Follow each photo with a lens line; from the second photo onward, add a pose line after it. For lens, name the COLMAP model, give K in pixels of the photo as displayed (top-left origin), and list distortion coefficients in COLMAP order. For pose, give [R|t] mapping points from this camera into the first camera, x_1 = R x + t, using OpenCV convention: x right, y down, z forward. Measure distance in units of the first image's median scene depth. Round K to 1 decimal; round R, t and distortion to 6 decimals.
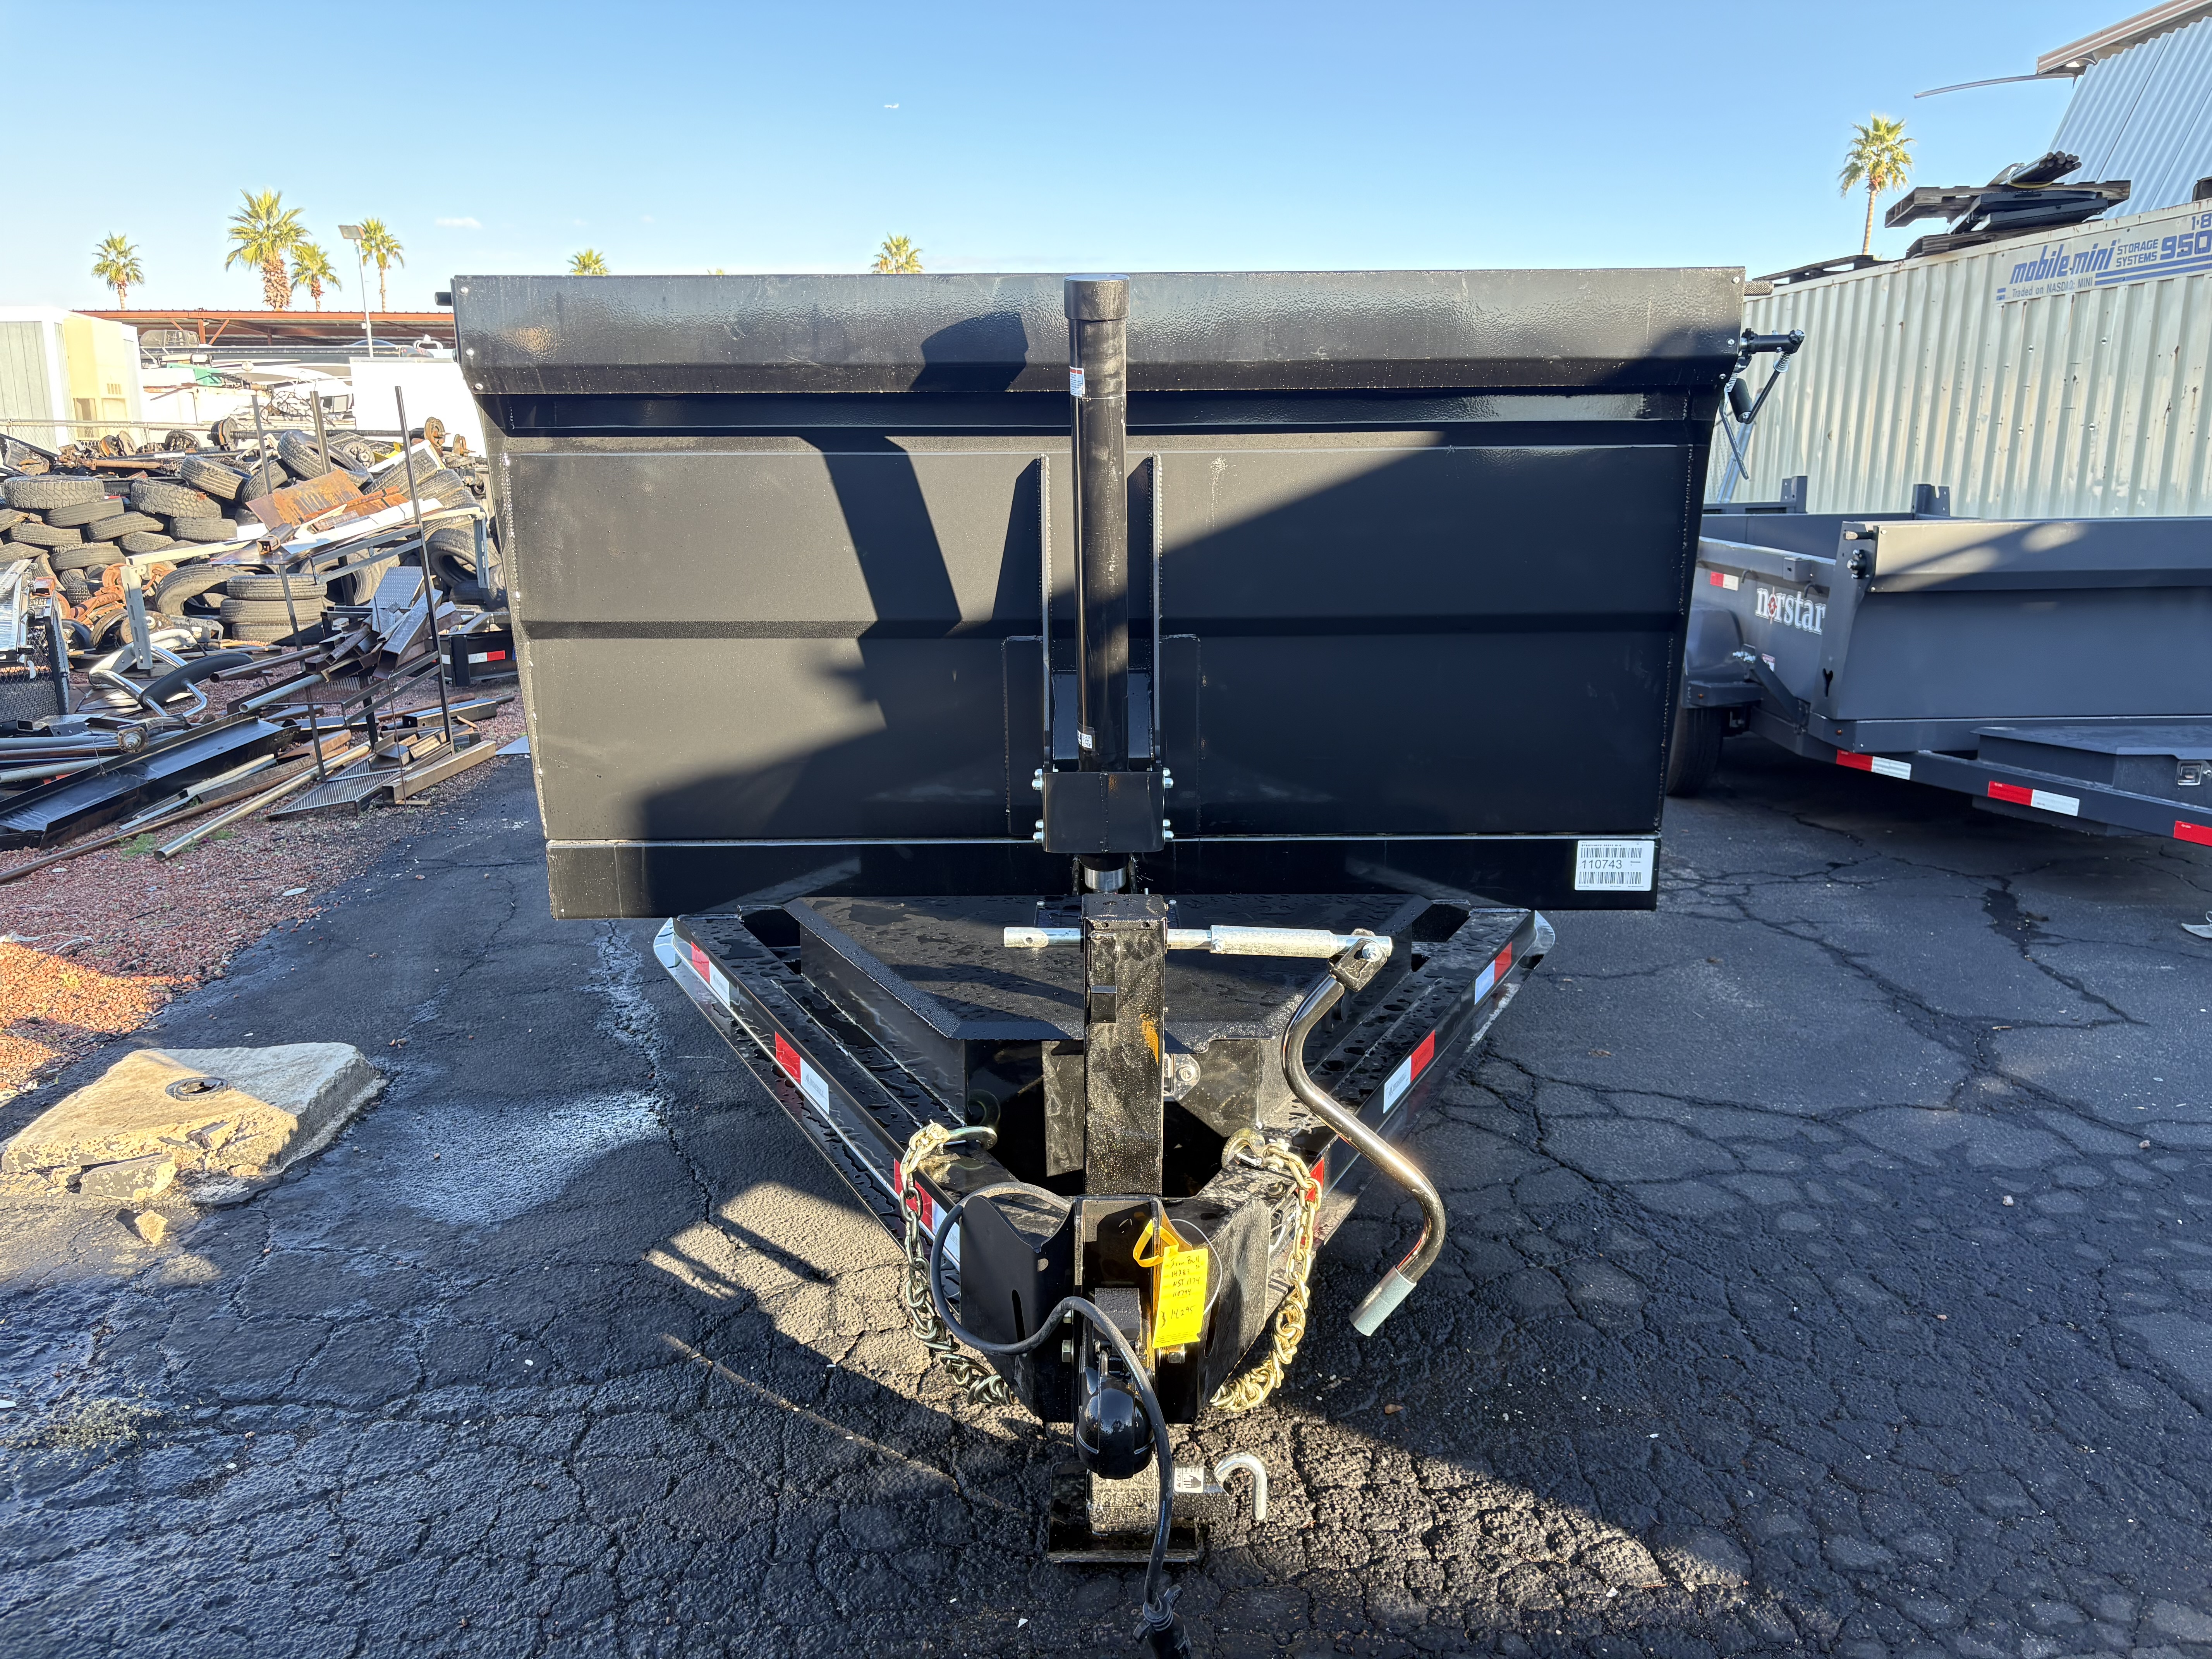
lens RADIAL K [[1673.9, 0, 1031.7], [0, 1673.9, 811.6], [0, 0, 1]] dist [0.045285, -0.046371]
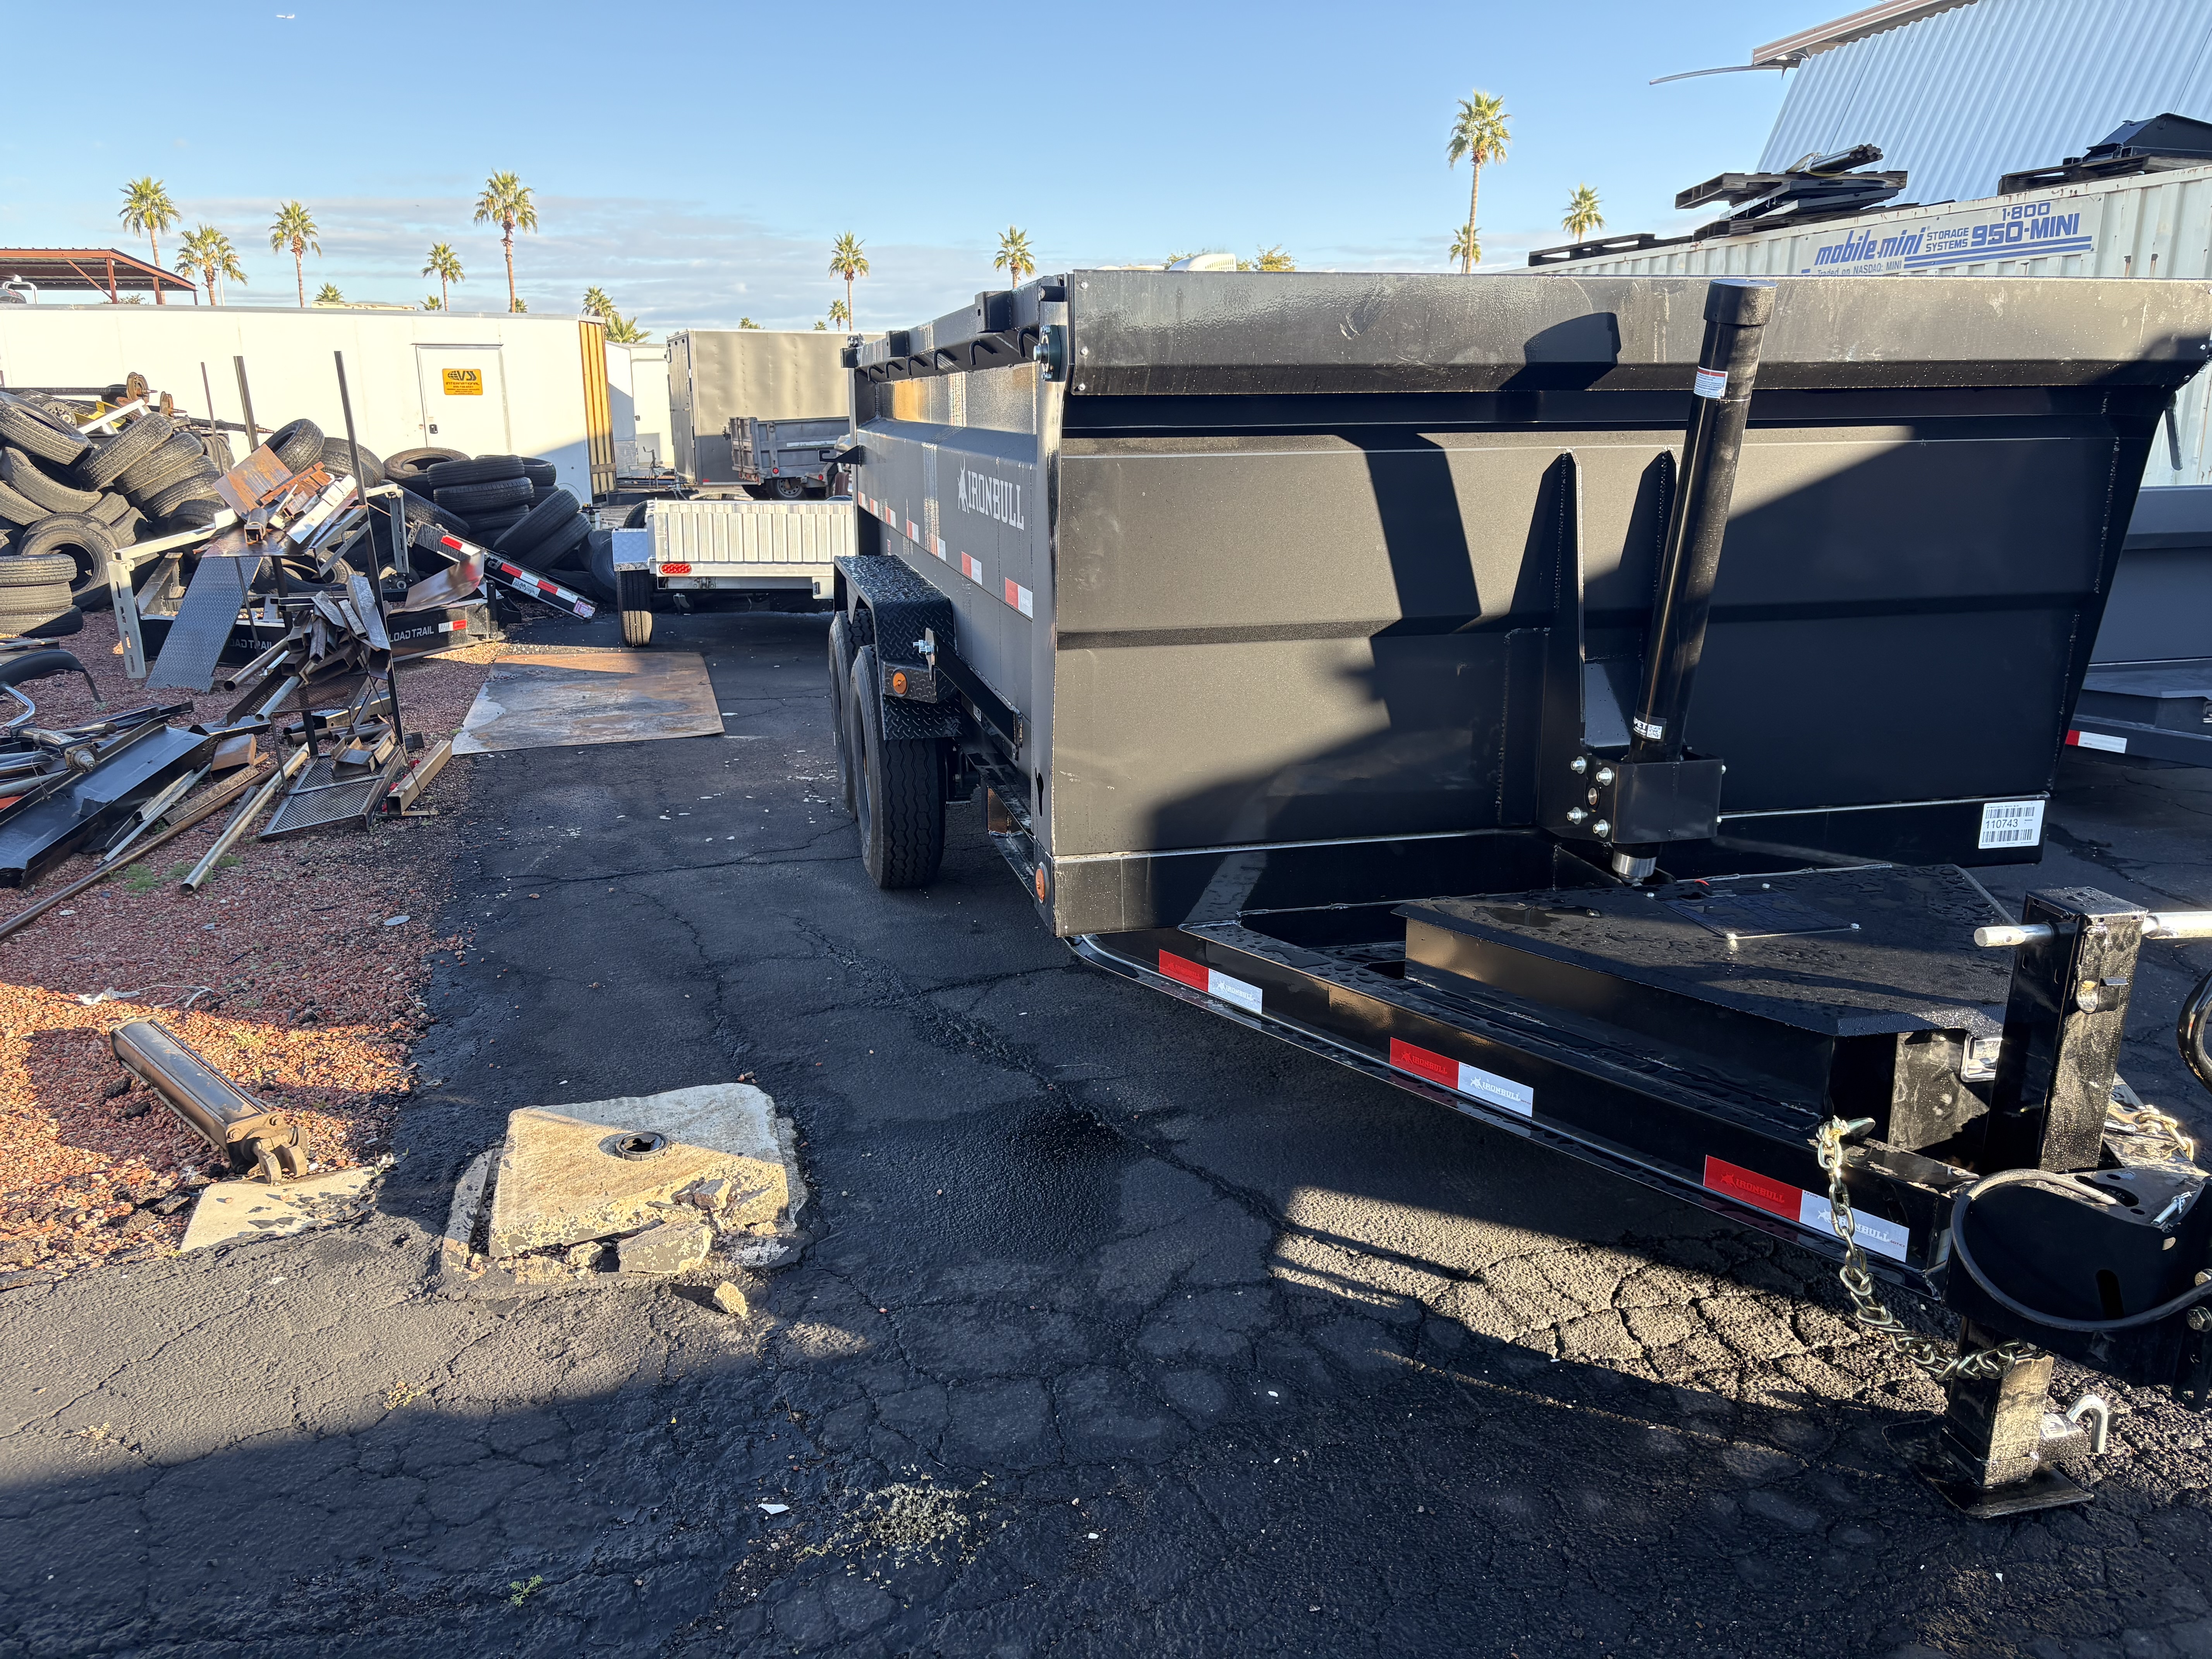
lens RADIAL K [[1673.9, 0, 1114.1], [0, 1673.9, 830.0], [0, 0, 1]] dist [0.045285, -0.046371]
pose [[0.975428, -0.053601, 0.213700, -0.472389], [0.046201, 0.998152, 0.039477, -0.035751], [-0.215421, -0.028634, 0.976101, 0.058485]]
